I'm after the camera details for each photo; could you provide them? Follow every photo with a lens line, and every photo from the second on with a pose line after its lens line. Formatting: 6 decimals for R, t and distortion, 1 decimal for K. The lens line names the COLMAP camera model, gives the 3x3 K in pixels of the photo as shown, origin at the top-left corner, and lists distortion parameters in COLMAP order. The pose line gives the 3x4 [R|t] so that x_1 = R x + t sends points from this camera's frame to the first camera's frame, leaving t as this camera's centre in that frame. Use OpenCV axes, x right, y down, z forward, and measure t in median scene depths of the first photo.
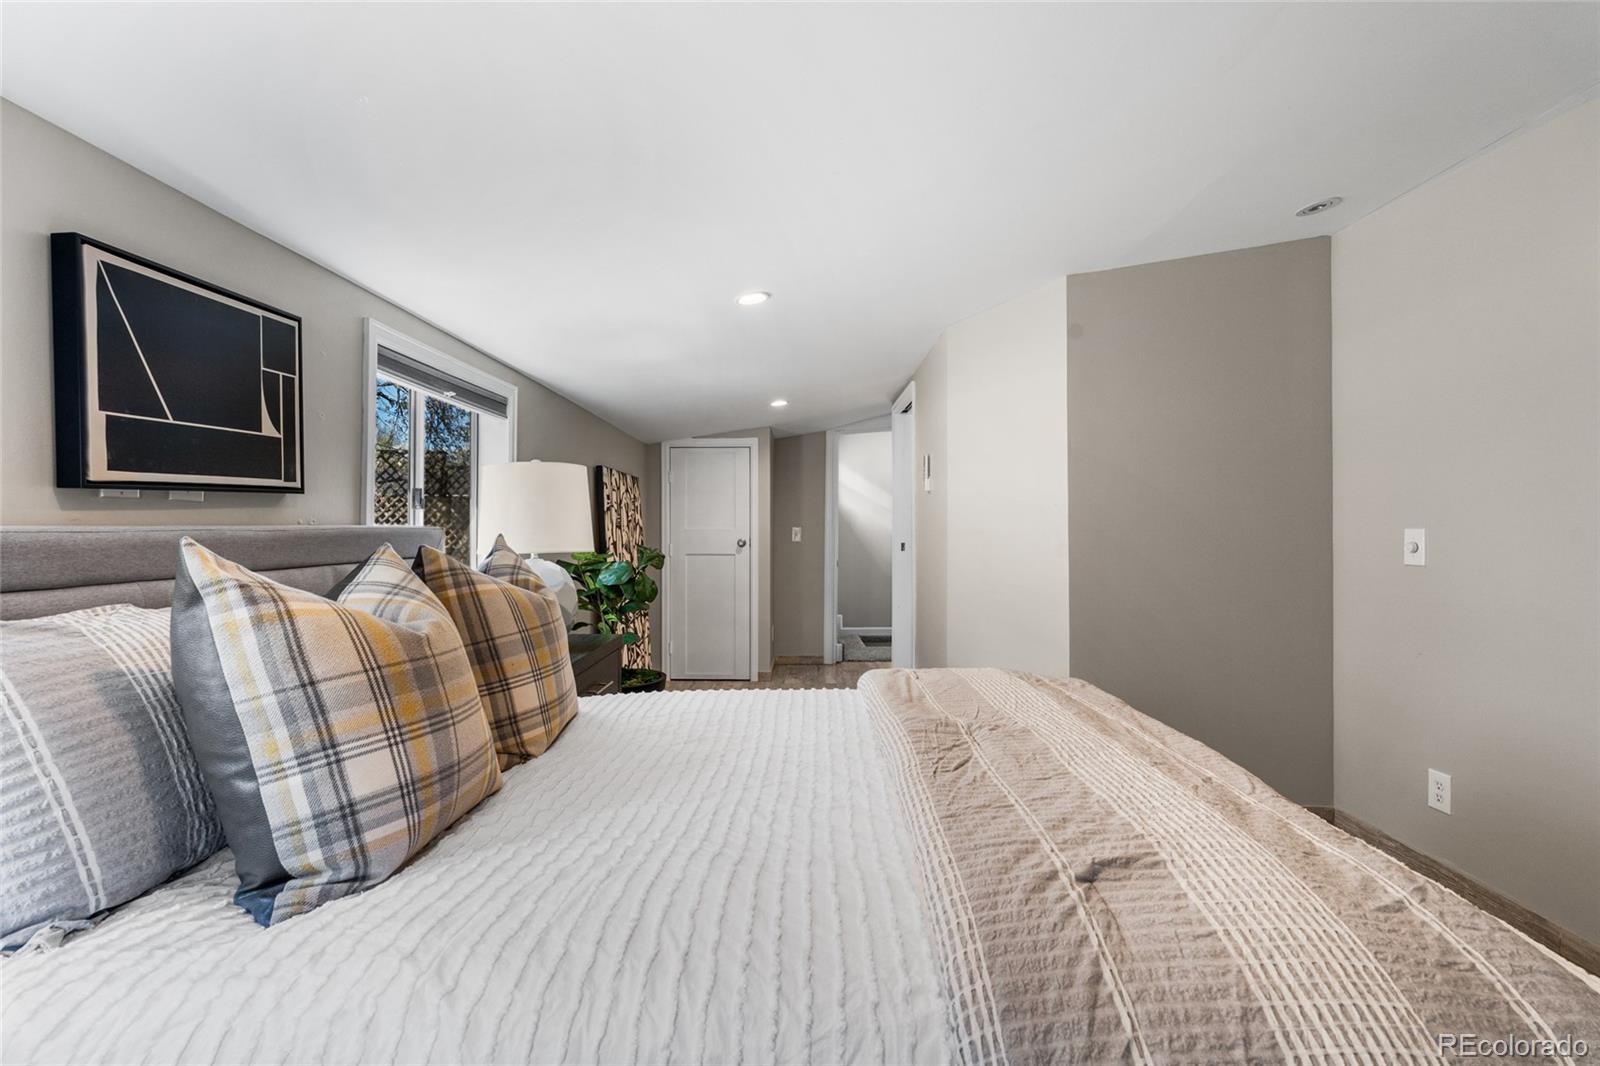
lens RADIAL K [[707.8, 0, 801.1], [0, 707.8, 530.2], [0, 0, 1]] dist [-0.001512, 0.000430]
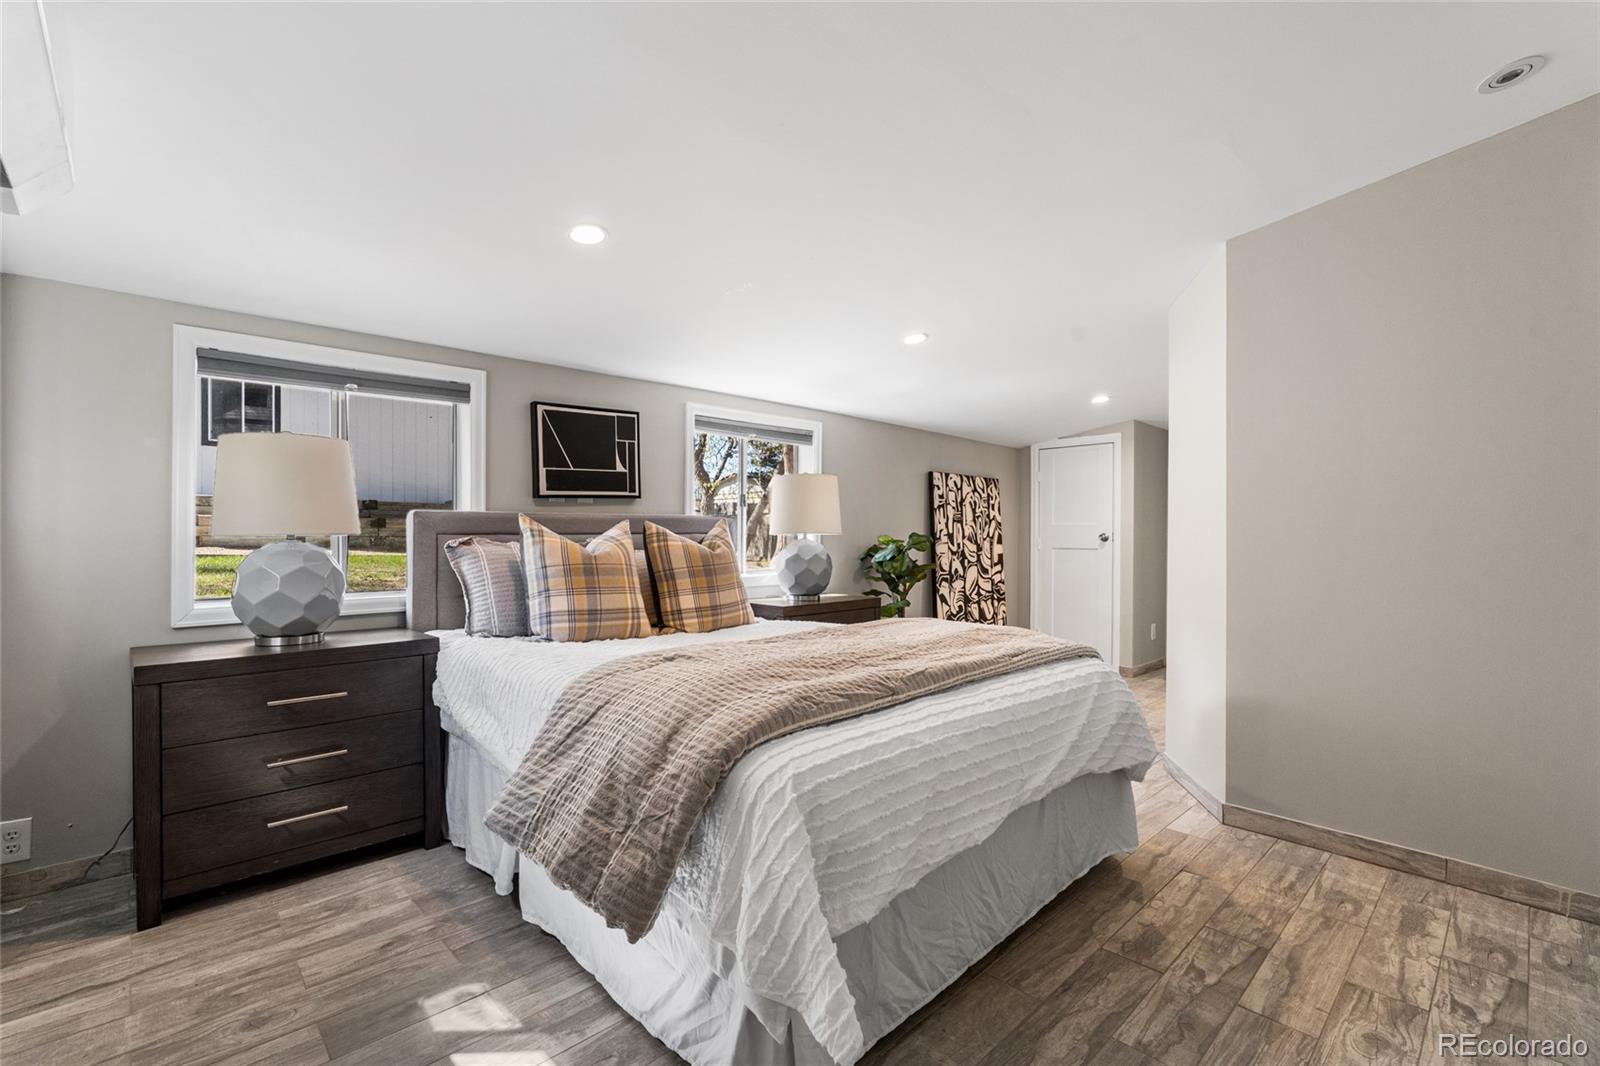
lens RADIAL K [[707.8, 0, 790.8], [0, 707.8, 533.4], [0, 0, 1]] dist [-0.001512, 0.000430]
pose [[0.713776, 0.002218, -0.700371, 1.115687], [-0.004040, 0.999991, -0.000950, 0.052991], [0.700363, 0.003507, 0.713779, -0.157596]]
